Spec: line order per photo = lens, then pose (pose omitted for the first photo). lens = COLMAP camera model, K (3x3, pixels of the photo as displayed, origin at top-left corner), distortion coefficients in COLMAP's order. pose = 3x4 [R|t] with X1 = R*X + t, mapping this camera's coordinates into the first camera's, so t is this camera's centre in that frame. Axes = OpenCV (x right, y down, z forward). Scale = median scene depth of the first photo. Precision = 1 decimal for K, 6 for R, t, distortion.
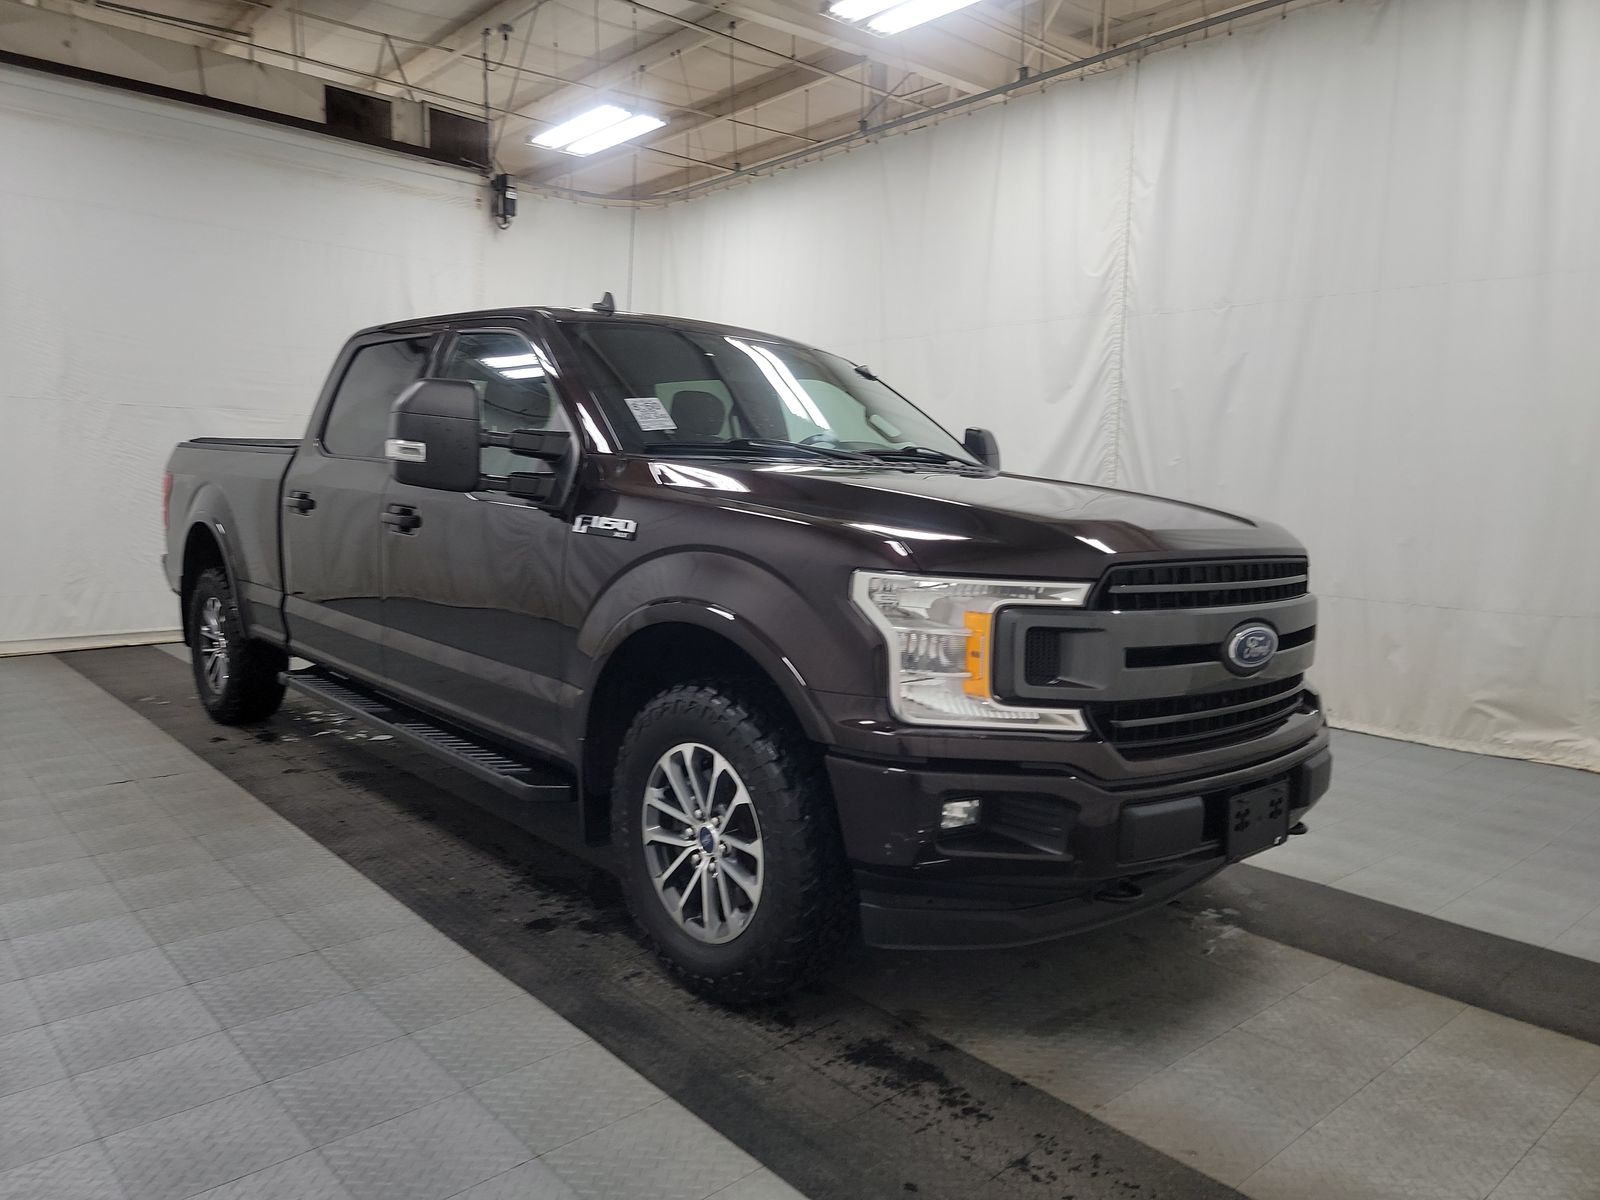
lens RADIAL K [[1175.6, 0, 783.9], [0, 1175.6, 601.1], [0, 0, 1]] dist [0.012601, 0.002285]
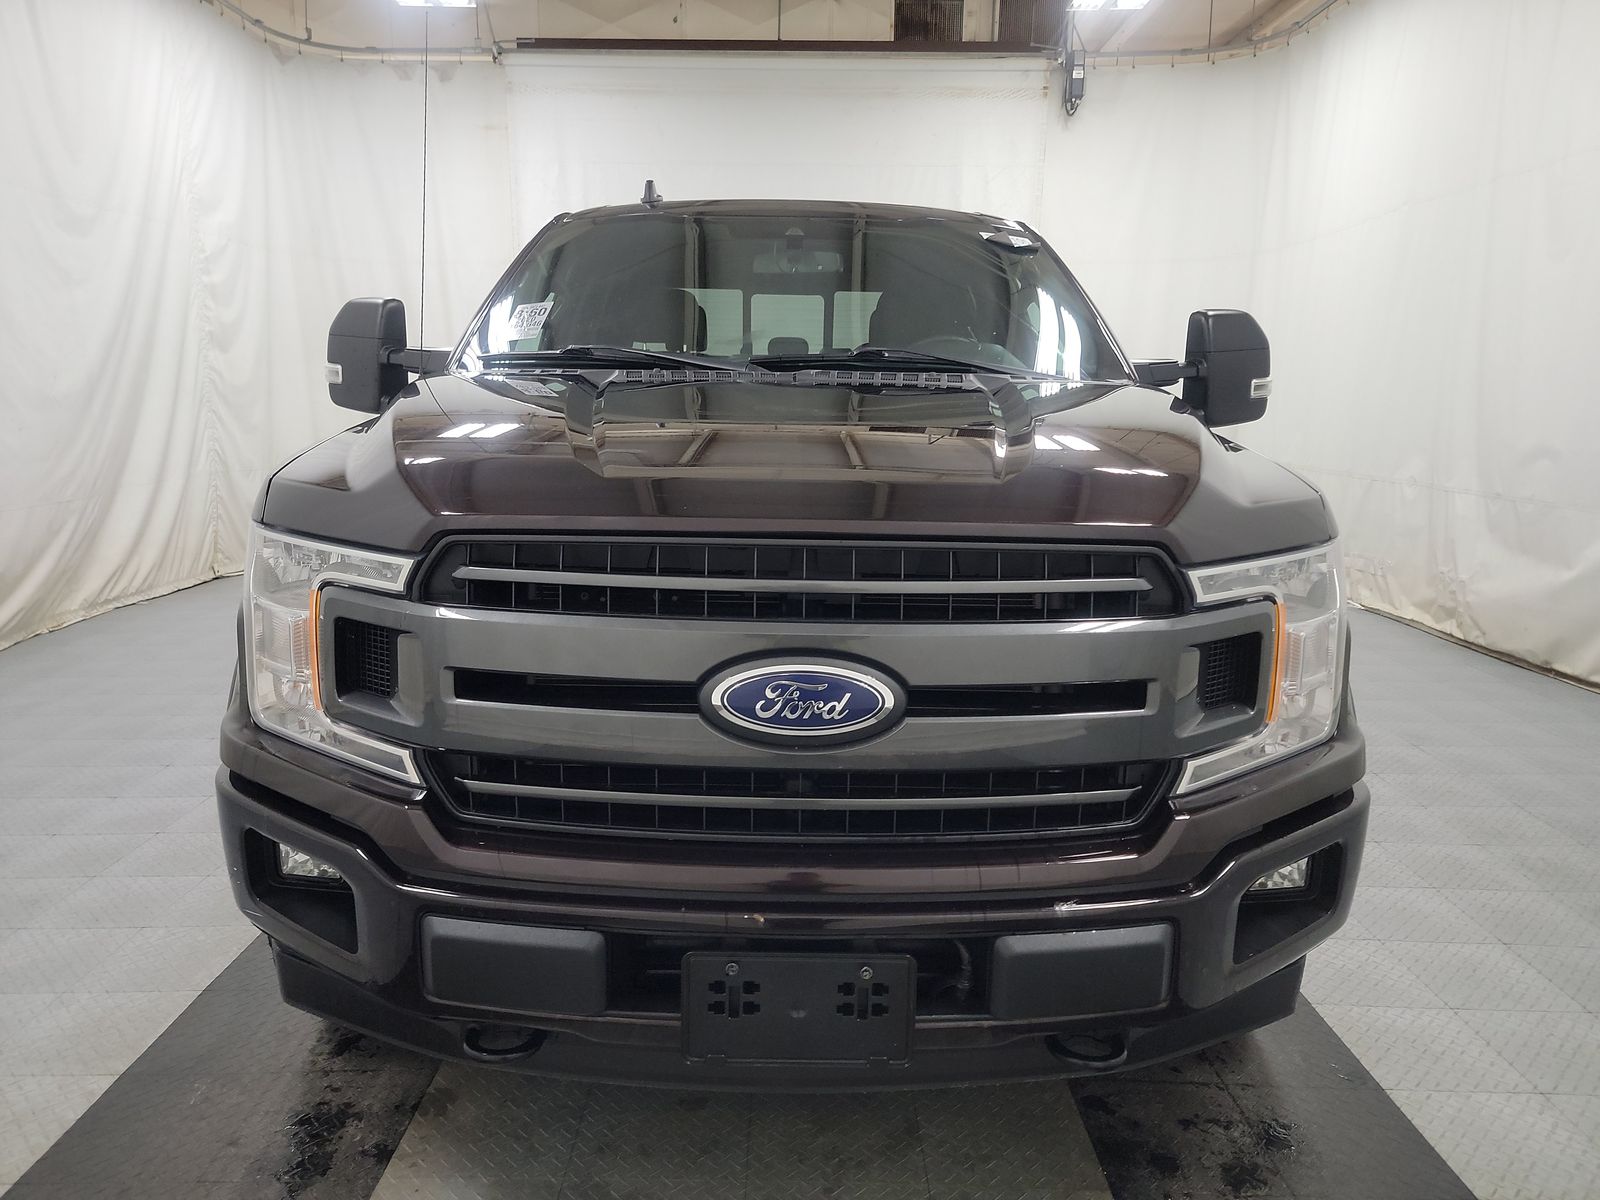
lens RADIAL K [[1175.6, 0, 800.4], [0, 1175.6, 595.3], [0, 0, 1]] dist [0.012601, 0.002285]
pose [[0.725606, 0.100718, -0.680699, 0.786143], [-0.058264, 0.994670, 0.085067, -0.057778], [0.685639, -0.022065, 0.727607, 0.618518]]
